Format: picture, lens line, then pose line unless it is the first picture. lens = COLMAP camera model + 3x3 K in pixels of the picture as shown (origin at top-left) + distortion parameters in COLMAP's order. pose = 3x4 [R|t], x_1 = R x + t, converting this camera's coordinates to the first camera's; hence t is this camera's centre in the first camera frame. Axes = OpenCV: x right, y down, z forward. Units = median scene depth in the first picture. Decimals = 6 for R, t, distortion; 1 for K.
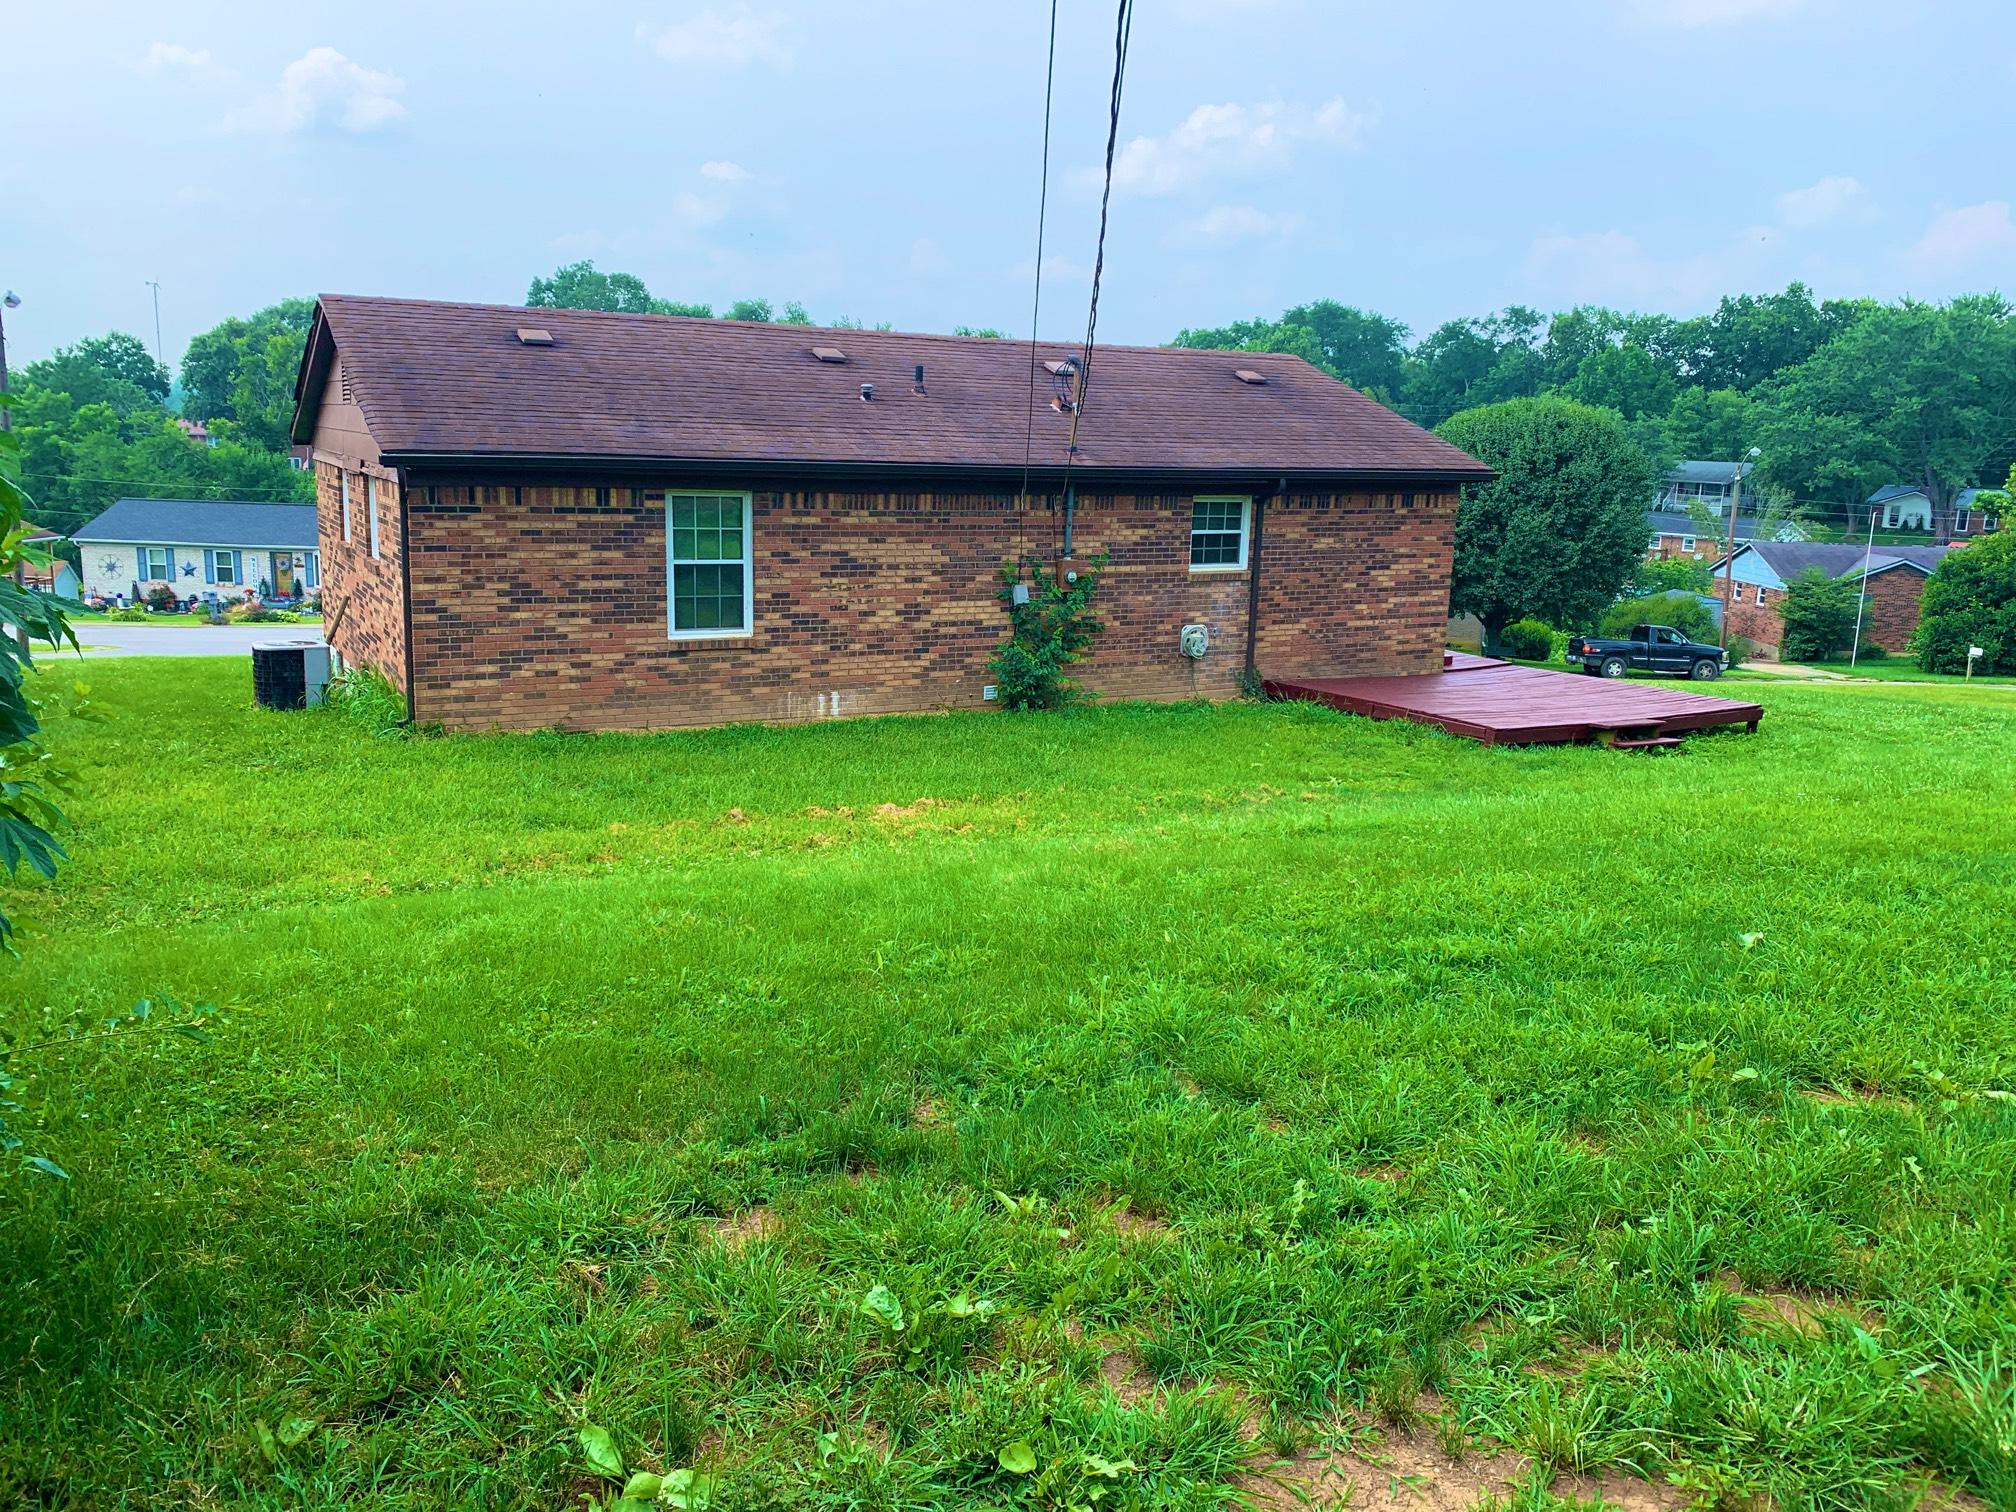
lens RADIAL K [[1508.8, 0, 1008.0], [0, 1508.8, 756.0], [0, 0, 1]] dist [0.027218, -0.005676]
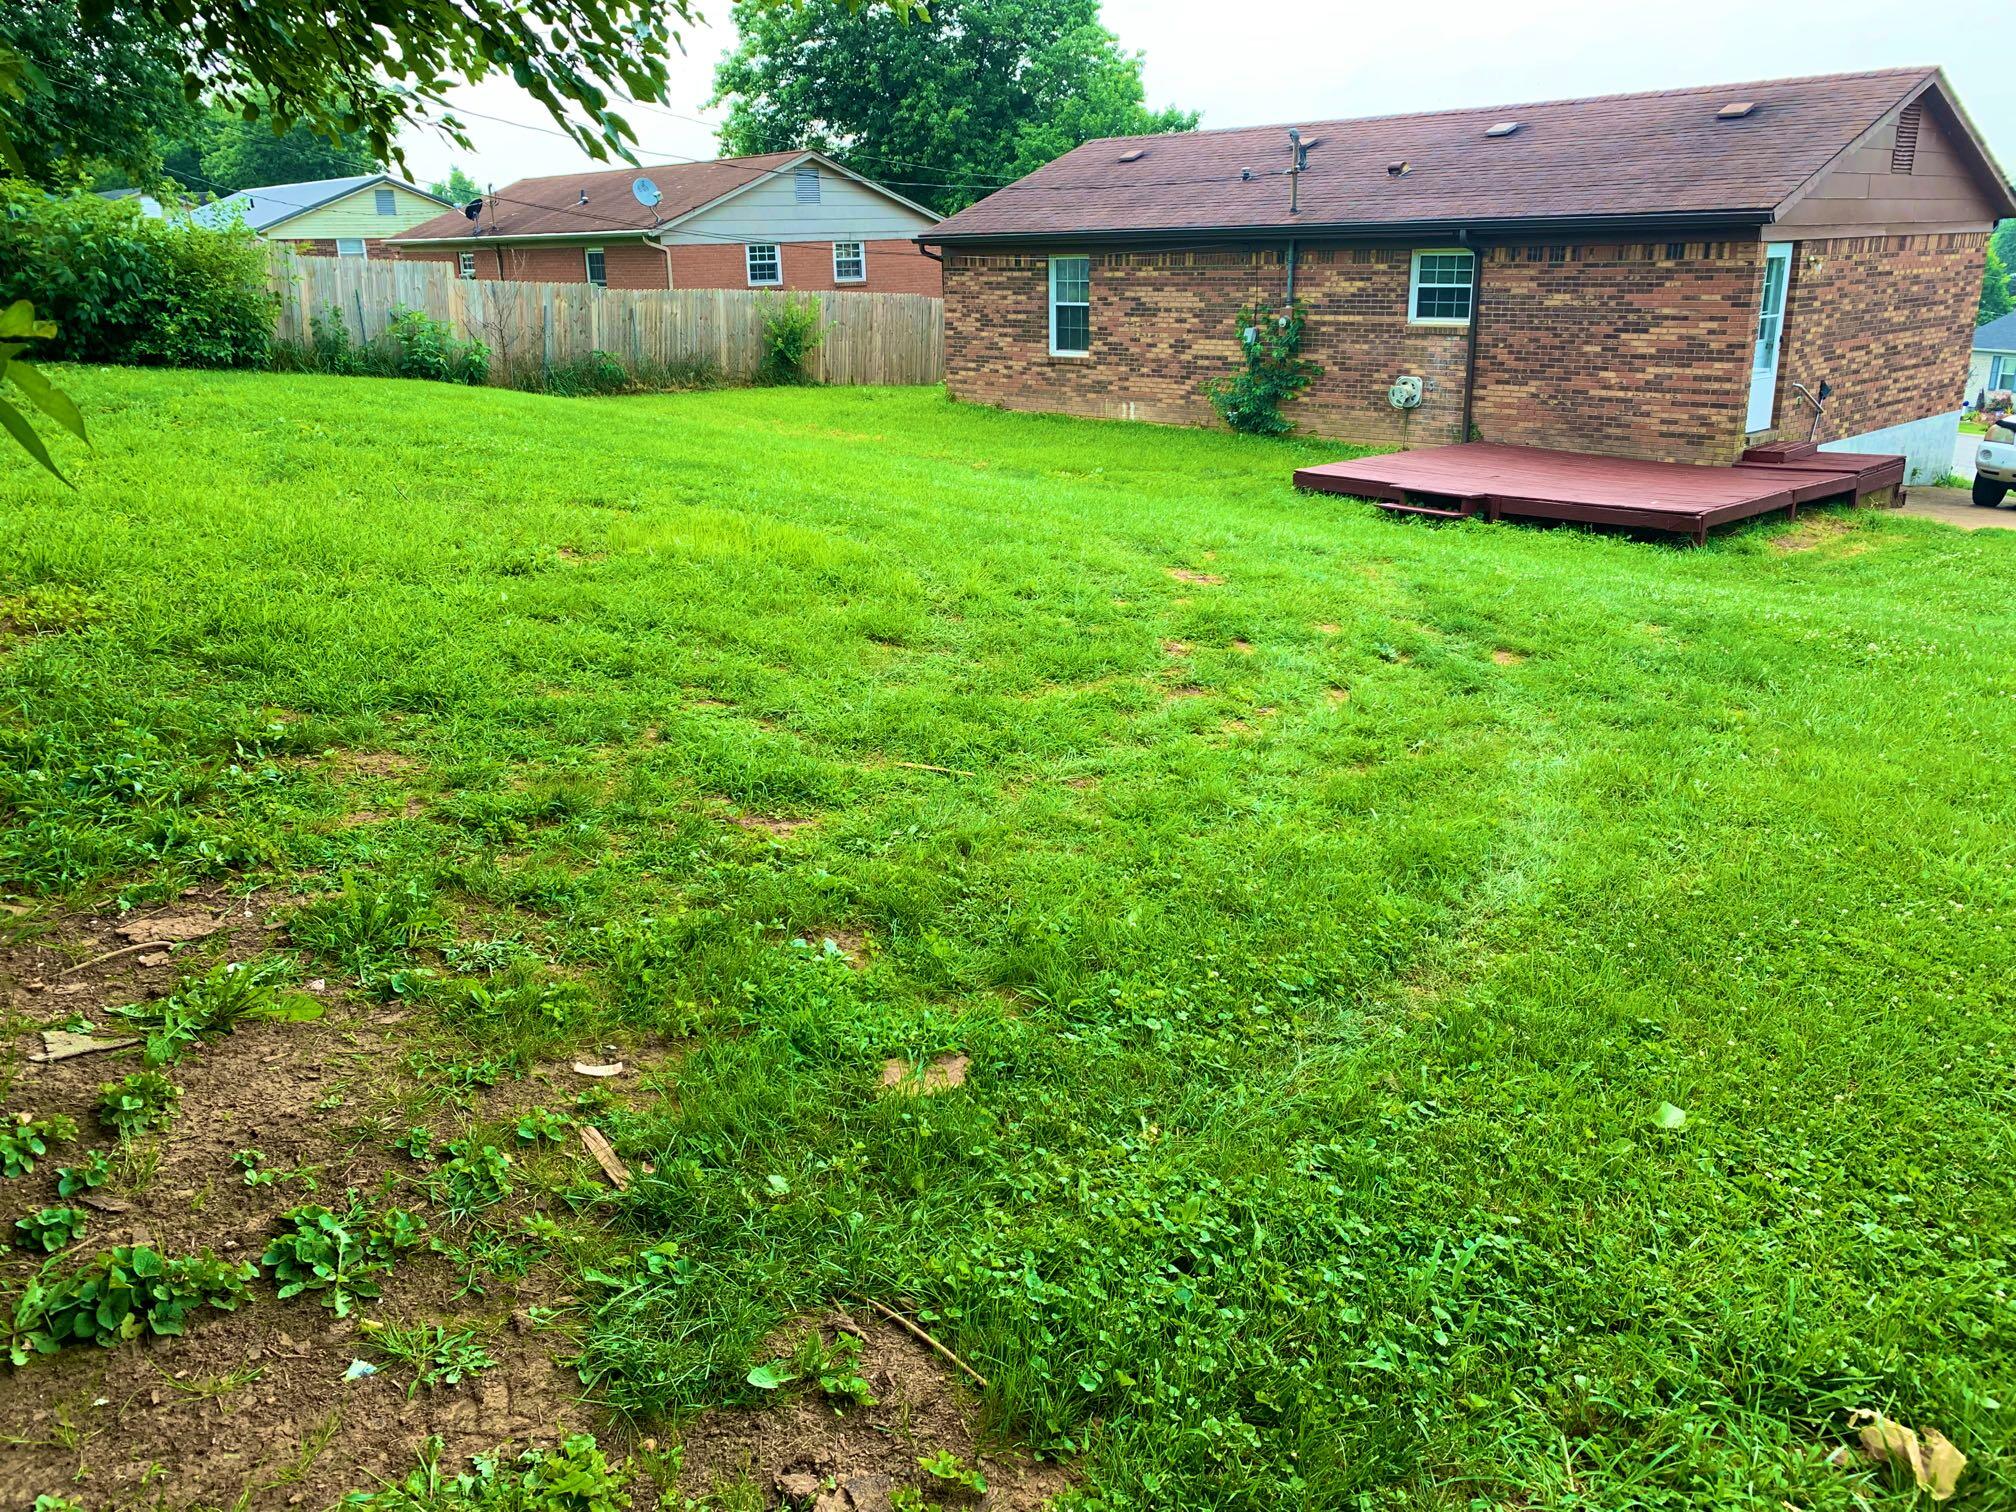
lens RADIAL K [[1534.4, 0, 1008.0], [0, 1534.4, 756.0], [0, 0, 1]] dist [-0.057540, -0.003569]
pose [[0.271468, 0.279034, -0.921111, 1.128699], [-0.152607, 0.957422, 0.245058, -0.053595], [0.950272, 0.074043, 0.302492, 0.458220]]
